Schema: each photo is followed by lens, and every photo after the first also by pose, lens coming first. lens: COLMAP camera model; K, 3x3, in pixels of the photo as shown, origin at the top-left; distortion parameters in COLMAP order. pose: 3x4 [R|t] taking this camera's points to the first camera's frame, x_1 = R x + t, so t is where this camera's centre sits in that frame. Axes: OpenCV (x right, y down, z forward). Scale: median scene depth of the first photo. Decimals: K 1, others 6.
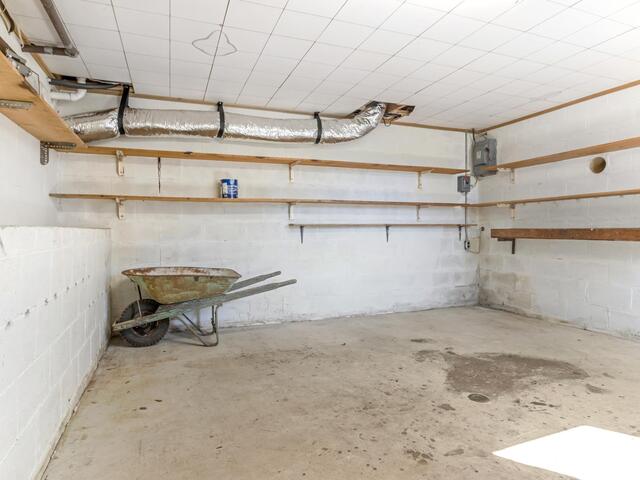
lens RADIAL K [[389.9, 0, 320.0], [0, 389.9, 240.0], [0, 0, 1]] dist [-0.003377, -0.001361]
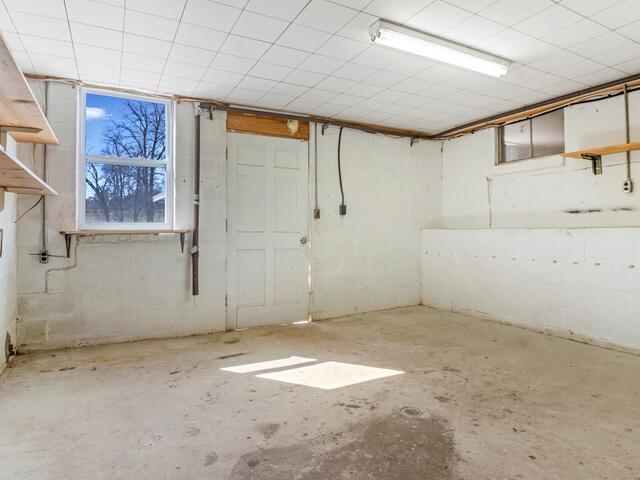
lens RADIAL K [[389.9, 0, 320.0], [0, 389.9, 240.0], [0, 0, 1]] dist [-0.003377, -0.001361]
pose [[-0.992135, 0.004070, -0.125104, 0.740099], [-0.001747, 0.998924, 0.046354, -0.041753], [0.125158, 0.046208, -0.991060, 1.878136]]
